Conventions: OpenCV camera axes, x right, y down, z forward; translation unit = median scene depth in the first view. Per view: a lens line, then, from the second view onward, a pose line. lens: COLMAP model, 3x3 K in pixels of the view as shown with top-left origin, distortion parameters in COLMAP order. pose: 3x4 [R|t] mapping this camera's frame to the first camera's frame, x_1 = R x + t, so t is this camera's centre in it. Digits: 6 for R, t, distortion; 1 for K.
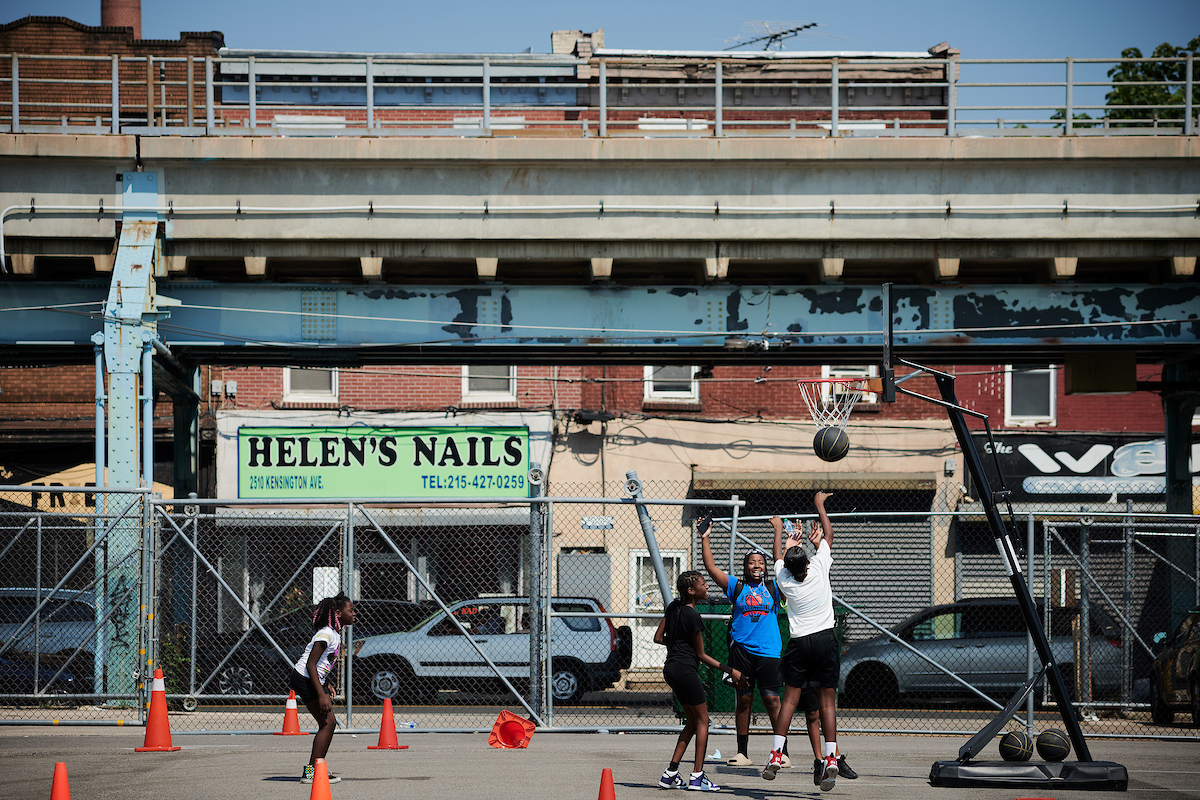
lens RADIAL K [[4723.3, 0, 599.8], [0, 4723.3, 399.1], [0, 0, 1]] dist [0.823630, 0.000000]
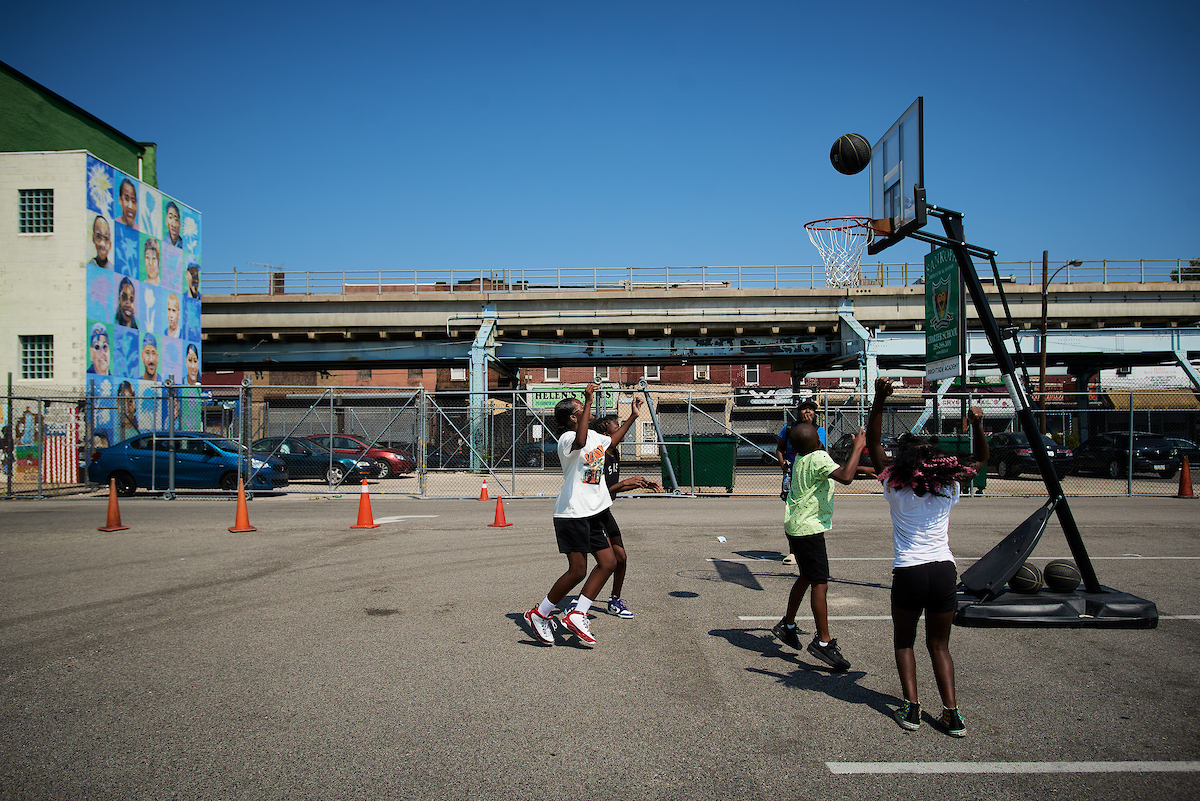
lens RADIAL K [[871.0, 0, 597.4], [0, 871.0, 409.9], [0, 0, 1]] dist [-0.001513, -0.000017]
pose [[0.998999, -0.011382, -0.043270, 0.002314], [0.011979, 0.999836, 0.013566, 0.016659], [0.043108, -0.014071, 0.998971, 0.404421]]
